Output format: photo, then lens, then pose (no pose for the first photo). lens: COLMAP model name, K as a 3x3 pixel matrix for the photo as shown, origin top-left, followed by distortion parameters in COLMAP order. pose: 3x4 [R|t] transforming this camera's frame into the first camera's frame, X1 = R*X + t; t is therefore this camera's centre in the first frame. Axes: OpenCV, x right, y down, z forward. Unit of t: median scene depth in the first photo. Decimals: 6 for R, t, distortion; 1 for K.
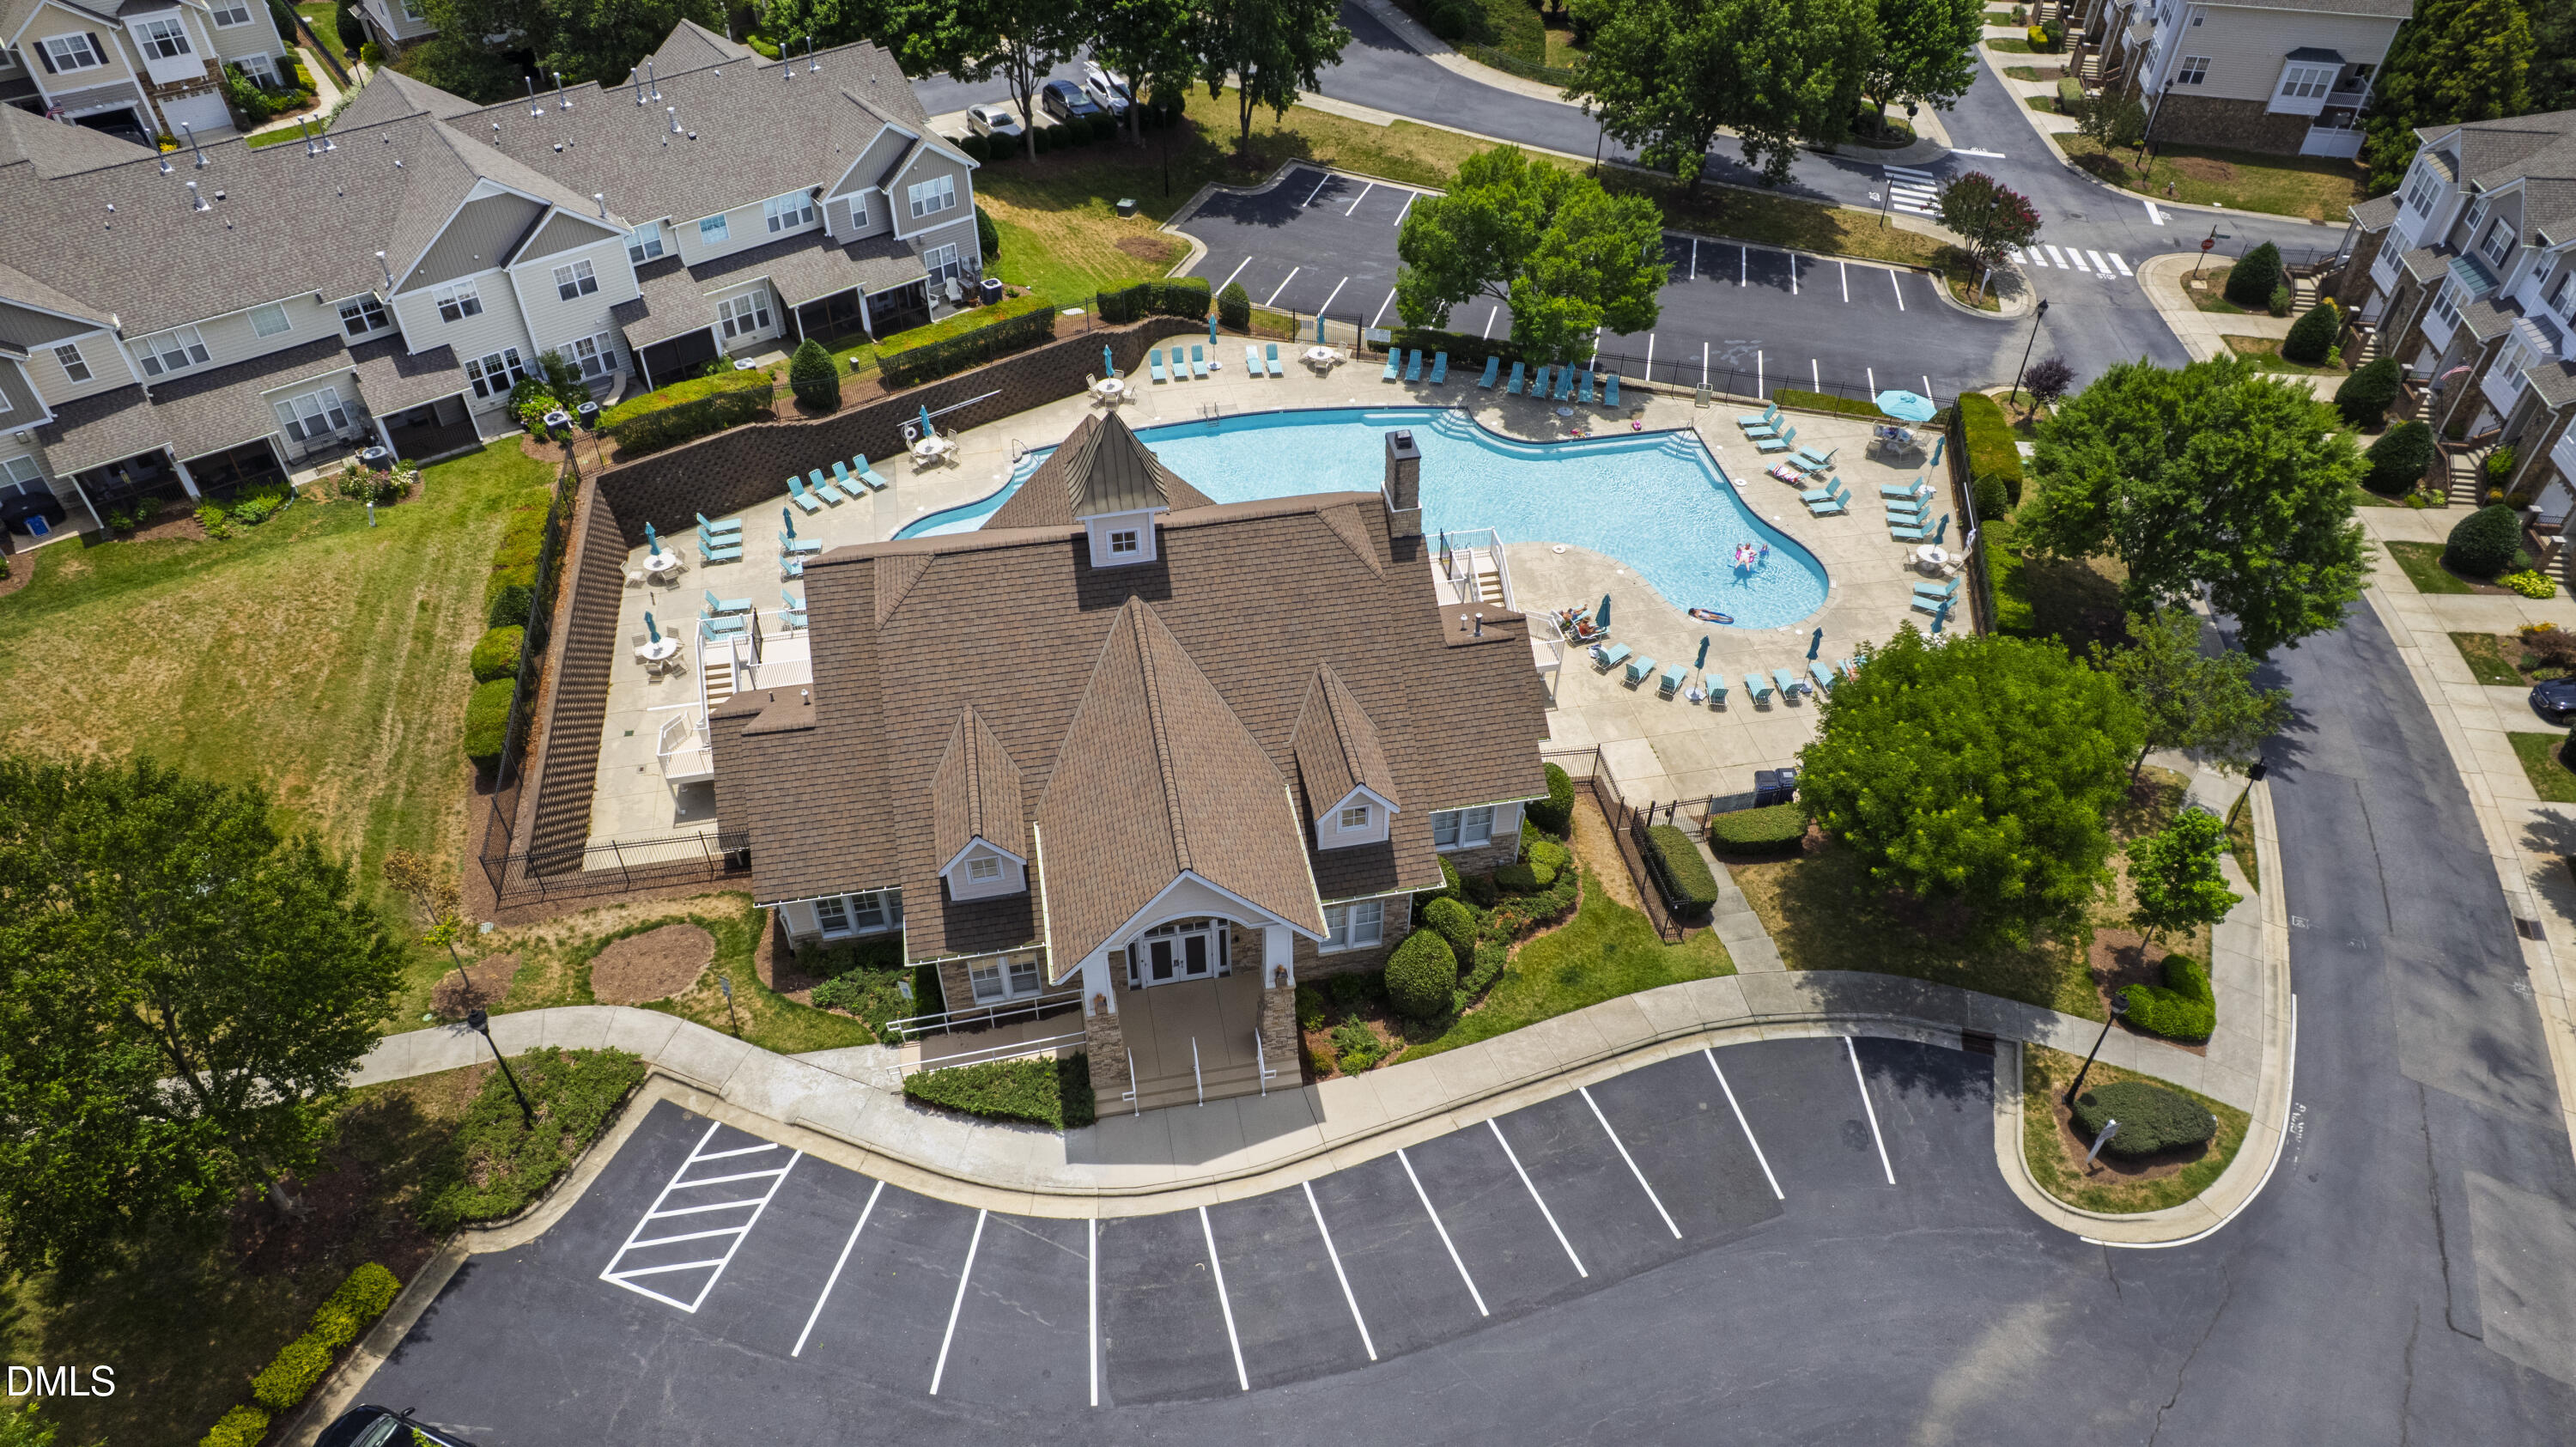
lens RADIAL K [[1654.3, 0, 1288.0], [0, 1654.3, 723.5], [0, 0, 1]] dist [-0.078198, 0.076686]
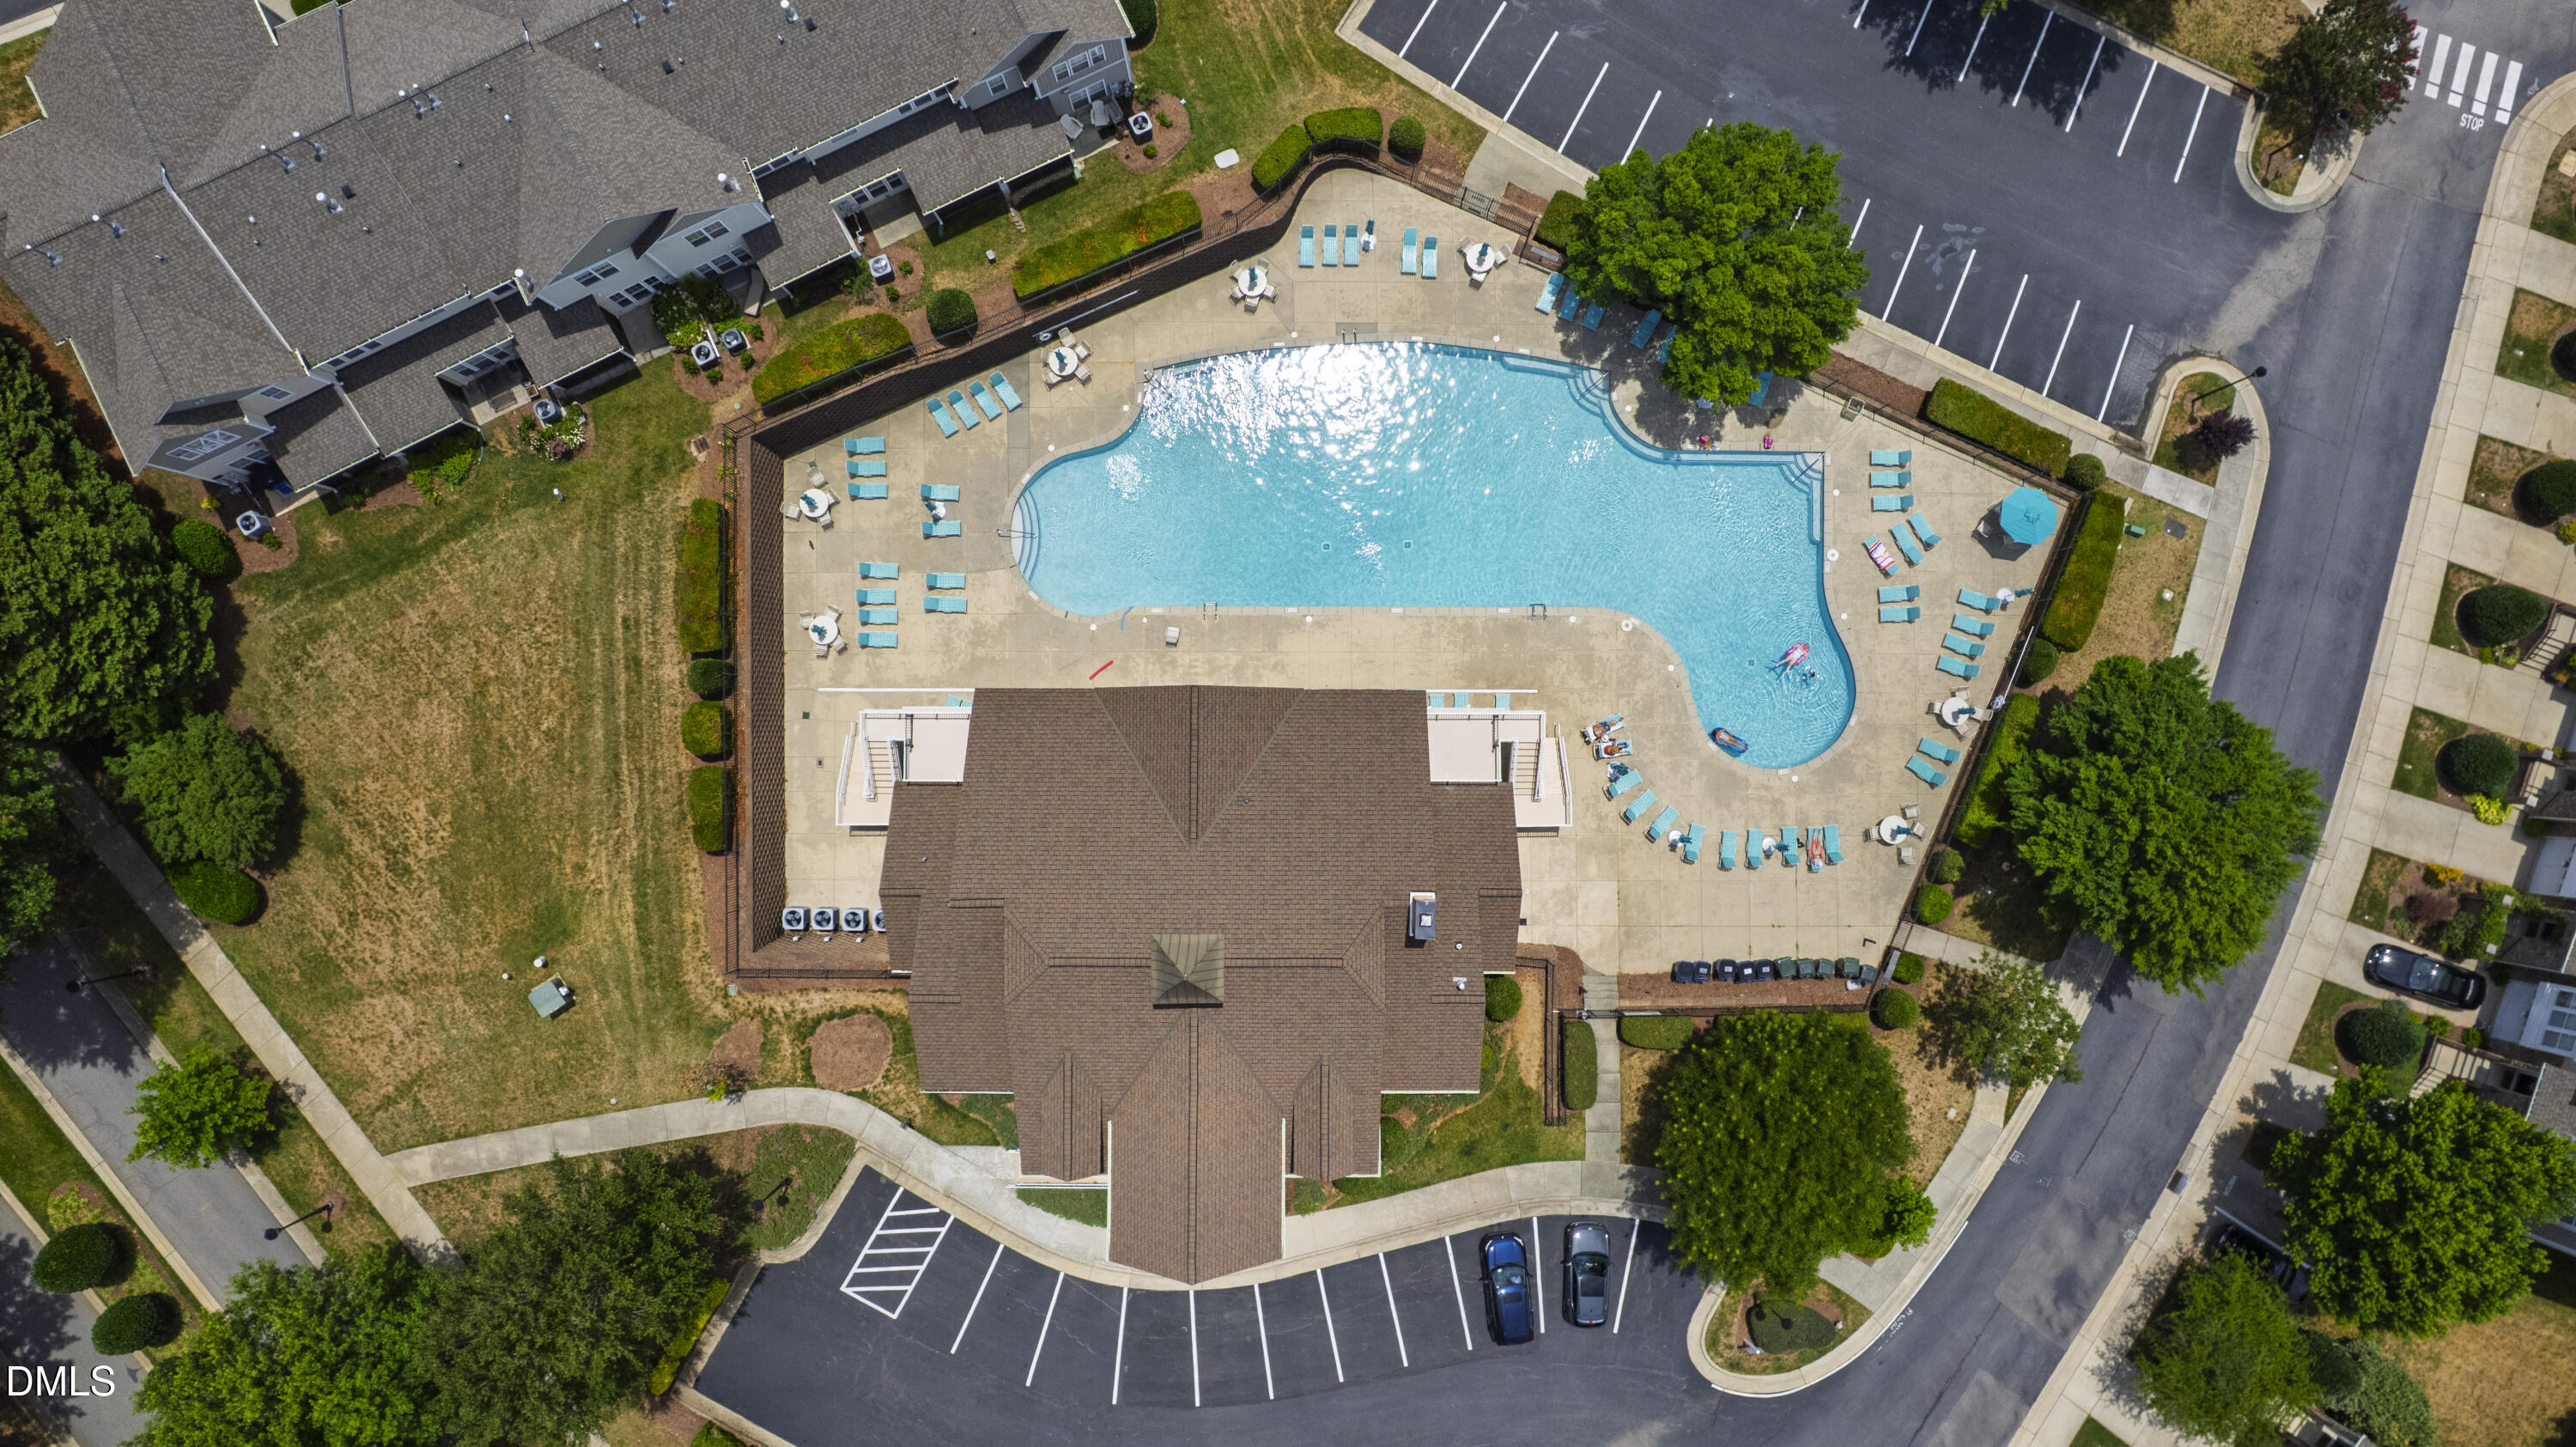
lens RADIAL K [[1716.2, 0, 1288.0], [0, 1716.2, 723.5], [0, 0, 1]] dist [-0.038790, 0.001131]
pose [[0.981115, 0.193403, 0.003045, -0.059353], [-0.135088, 0.673852, 0.726412, -1.112726], [0.138439, -0.713104, 0.687253, 0.190354]]
